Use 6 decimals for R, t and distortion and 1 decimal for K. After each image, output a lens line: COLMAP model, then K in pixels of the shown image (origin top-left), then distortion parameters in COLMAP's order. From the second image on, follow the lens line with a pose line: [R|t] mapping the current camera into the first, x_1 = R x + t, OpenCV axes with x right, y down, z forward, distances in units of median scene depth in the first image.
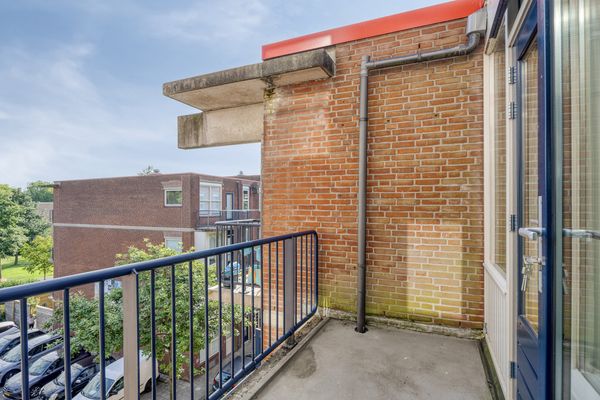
lens RADIAL K [[312.9, 0, 301.2], [0, 312.9, 202.6], [0, 0, 1]] dist [-0.000286, 0.000048]
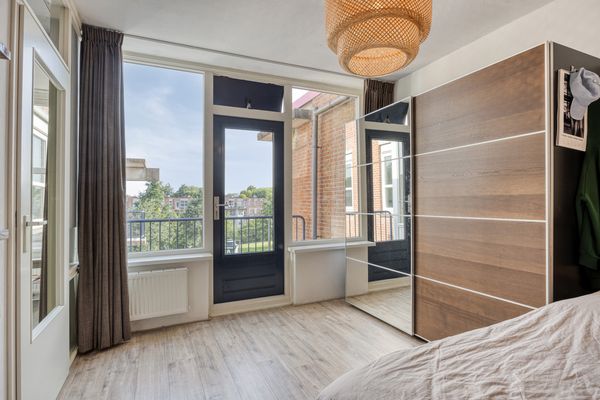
lens RADIAL K [[312.9, 0, 299.8], [0, 312.9, 199.5], [0, 0, 1]] dist [-0.000286, 0.000048]
pose [[0.751988, -0.005679, -0.659152, 1.175298], [0.002997, 0.999982, -0.005197, 0.014843], [0.659170, 0.001933, 0.751992, -0.249924]]
